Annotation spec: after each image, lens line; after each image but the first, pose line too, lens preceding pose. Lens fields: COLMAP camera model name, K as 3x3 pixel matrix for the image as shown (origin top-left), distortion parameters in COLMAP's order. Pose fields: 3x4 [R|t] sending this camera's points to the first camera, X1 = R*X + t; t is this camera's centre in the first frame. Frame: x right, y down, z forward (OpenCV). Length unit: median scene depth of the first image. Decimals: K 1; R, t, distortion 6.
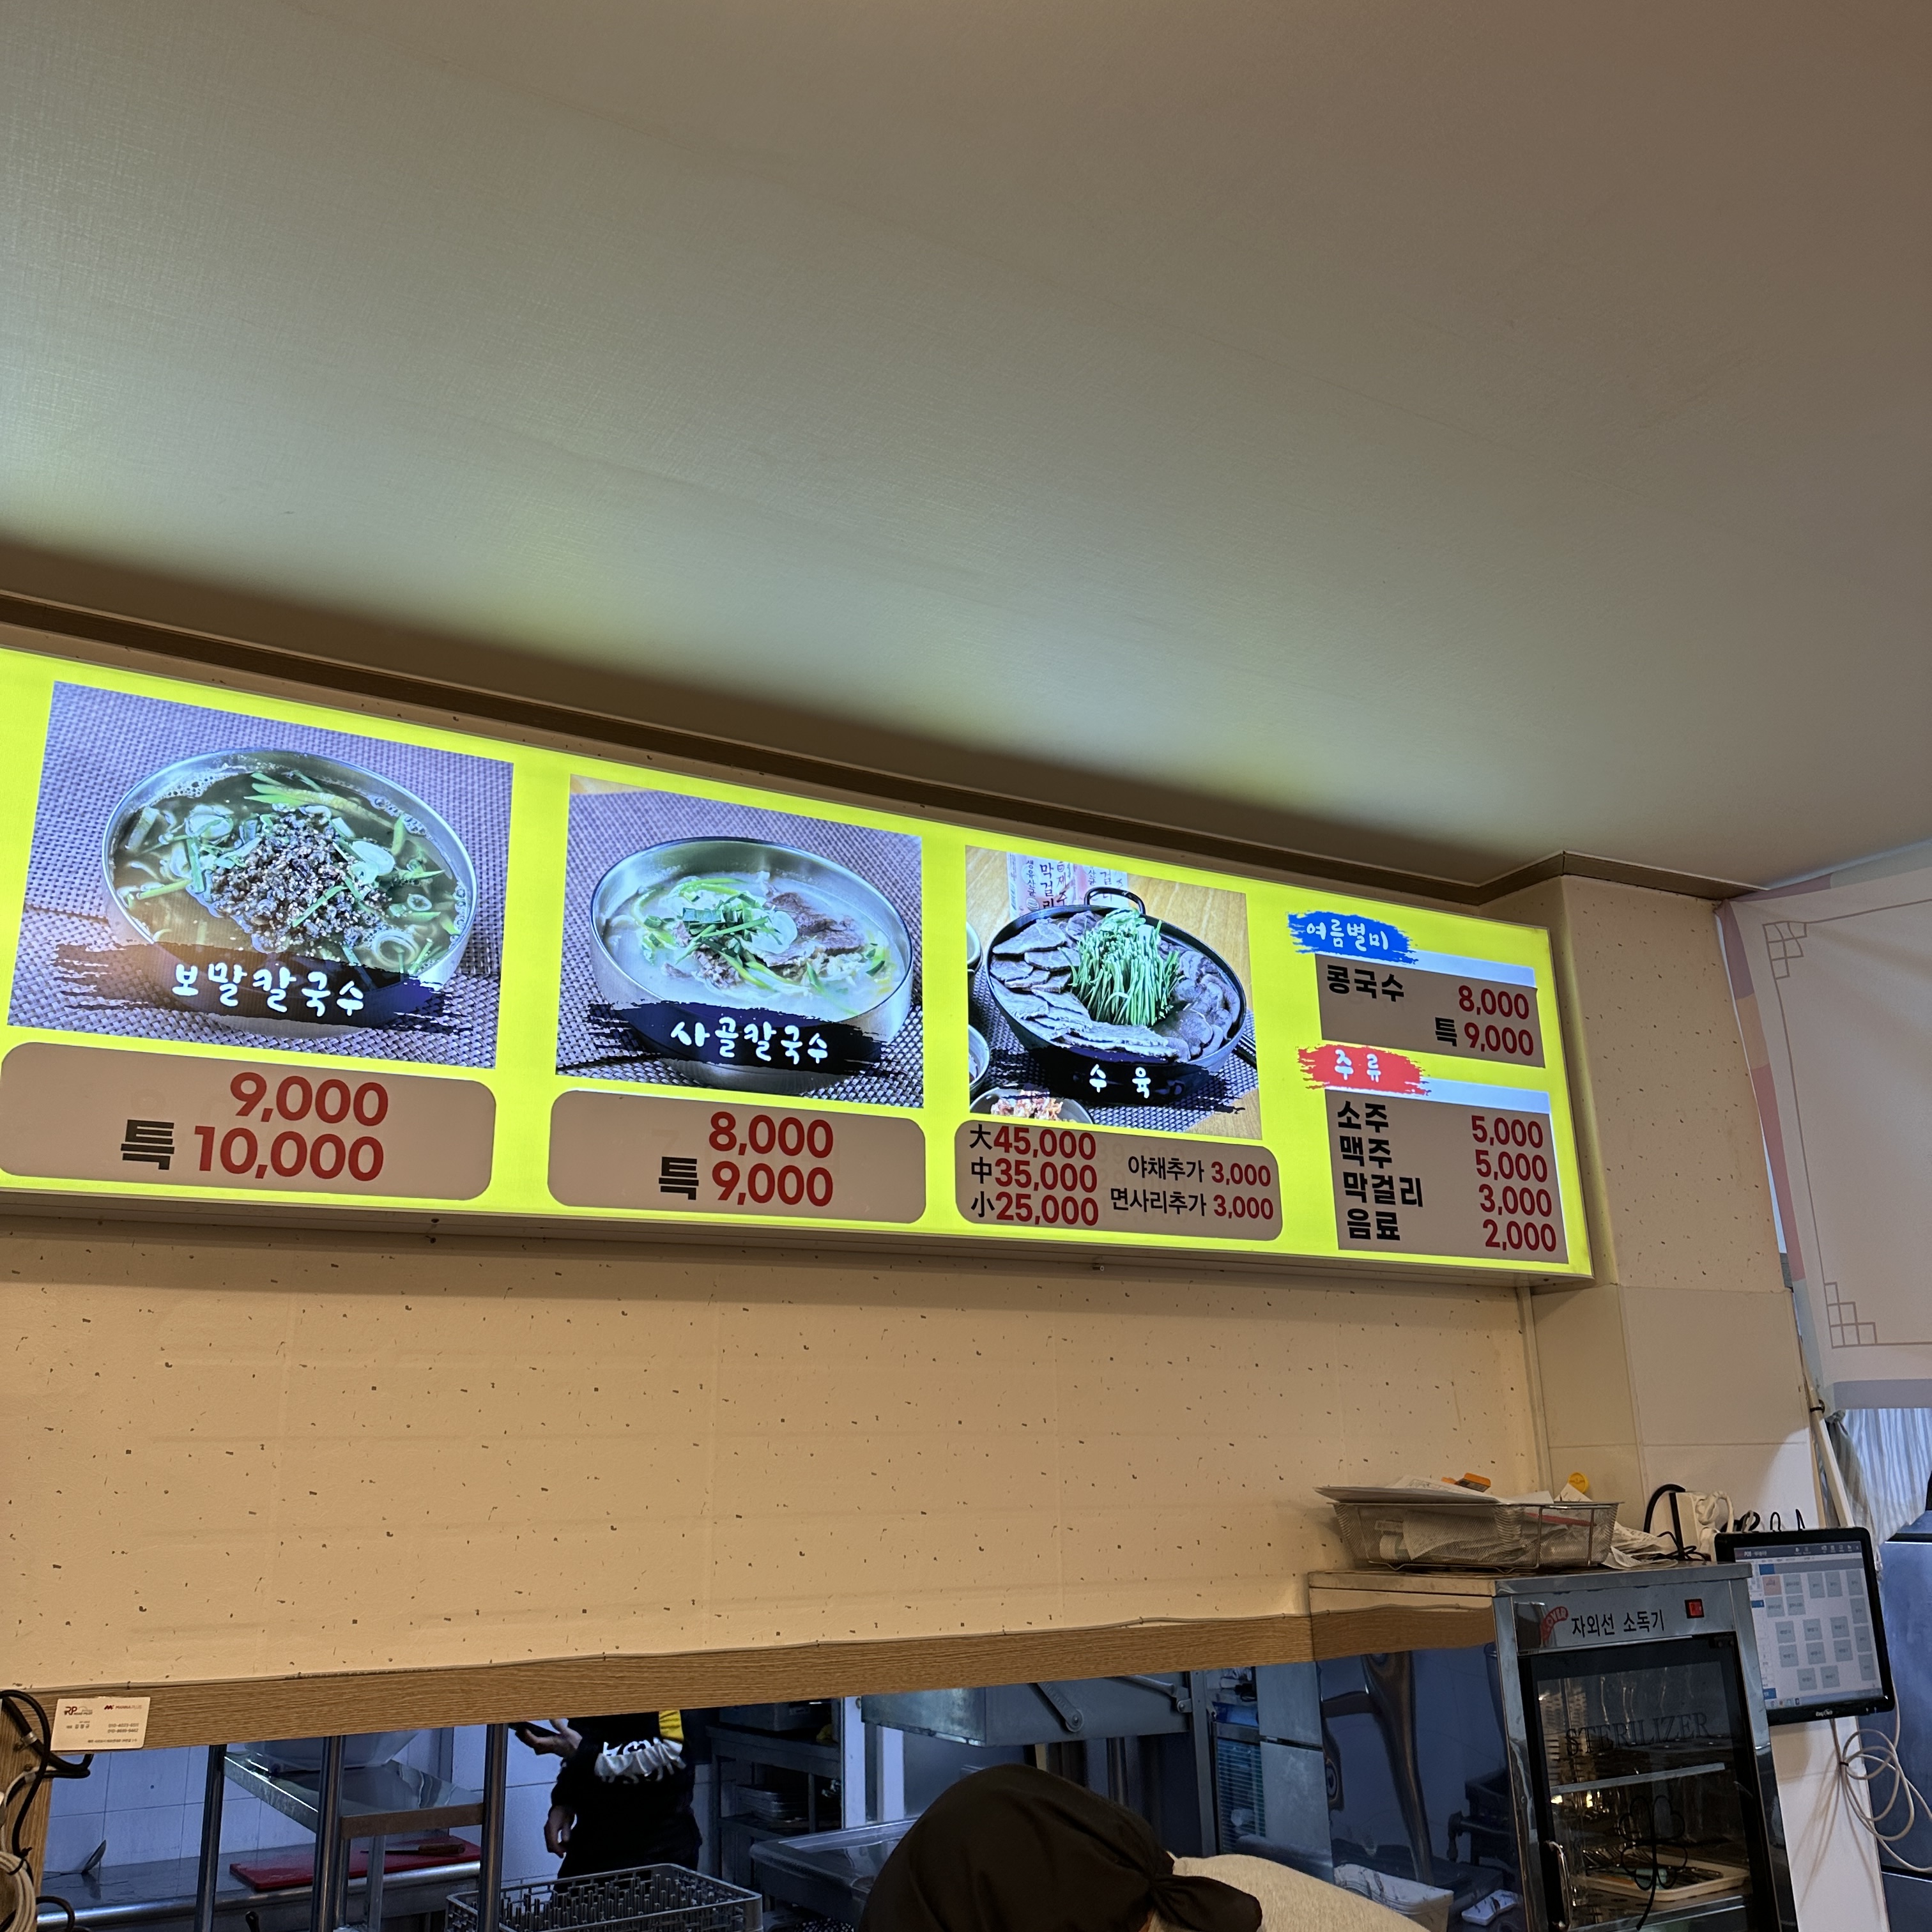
lens RADIAL K [[1813.2, 0, 967.7], [0, 1813.2, 939.9], [0, 0, 1]] dist [0.187025, -0.327510]
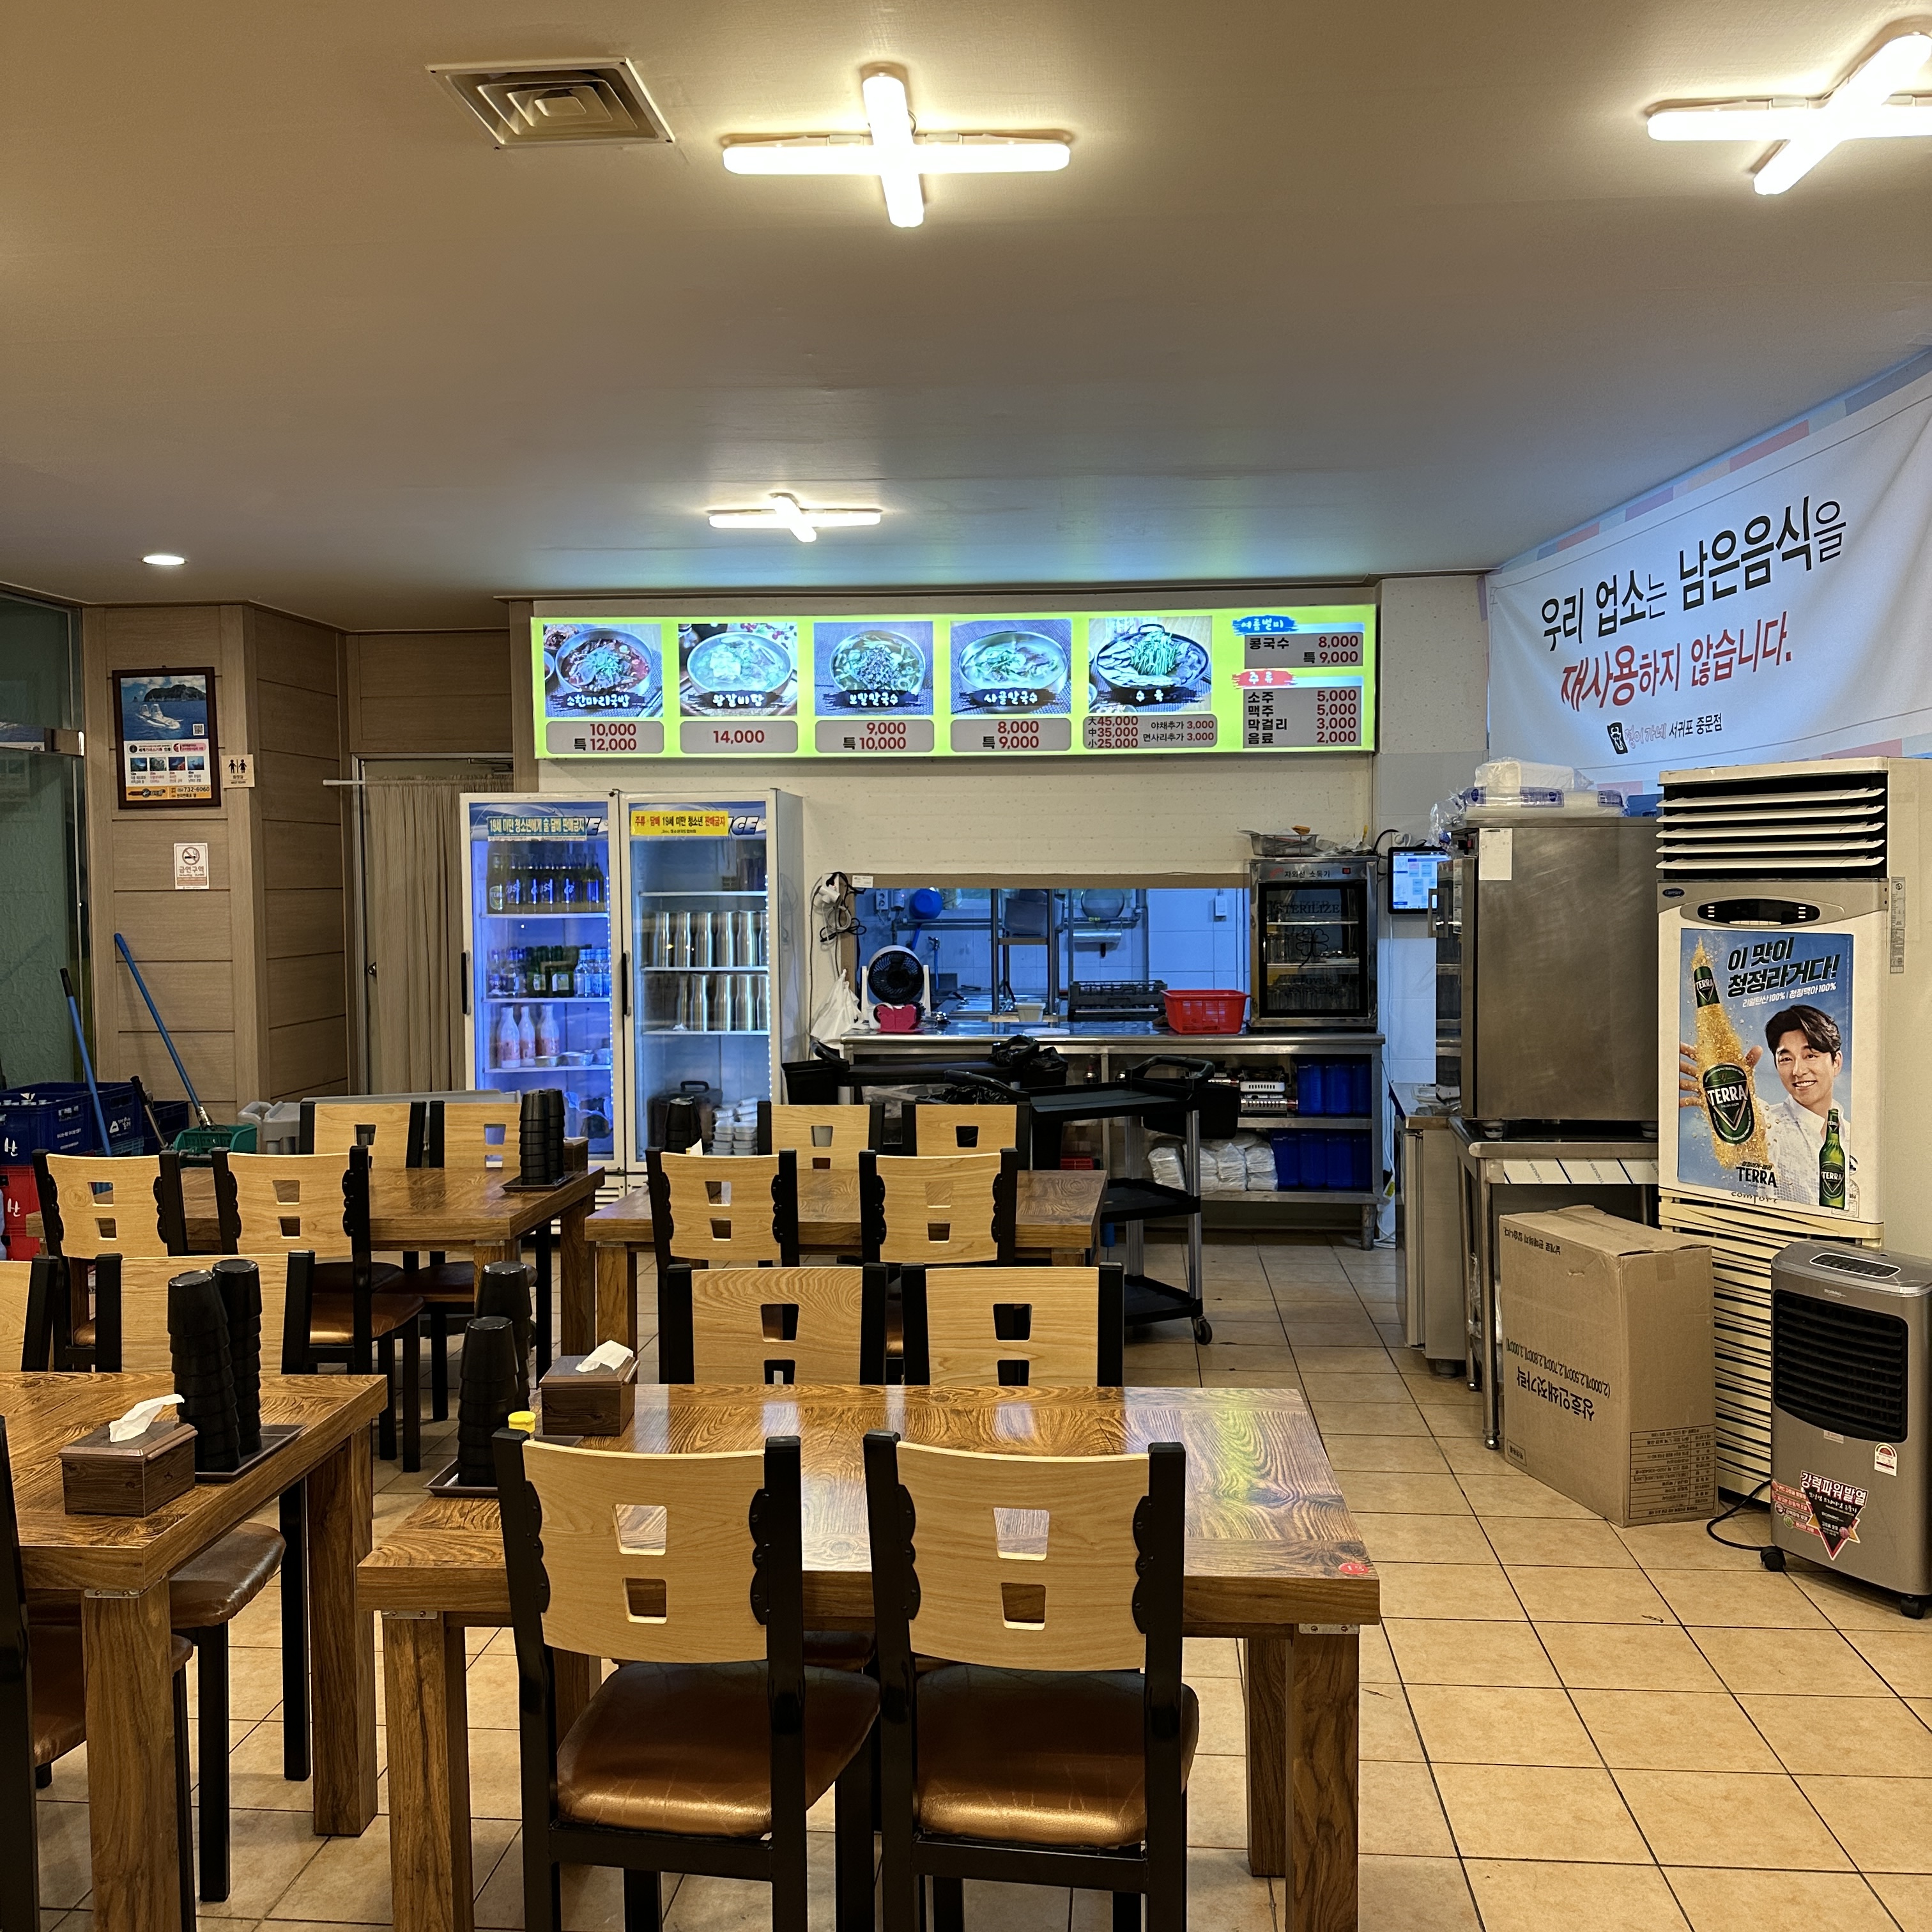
lens RADIAL K [[1813.2, 0, 967.7], [0, 1813.2, 939.9], [0, 0, 1]] dist [0.187025, -0.327510]
pose [[0.812561, 0.044407, -0.581182, 1.554970], [0.156099, 0.944093, 0.290382, -0.443436], [0.561585, -0.326675, 0.760201, -1.486610]]
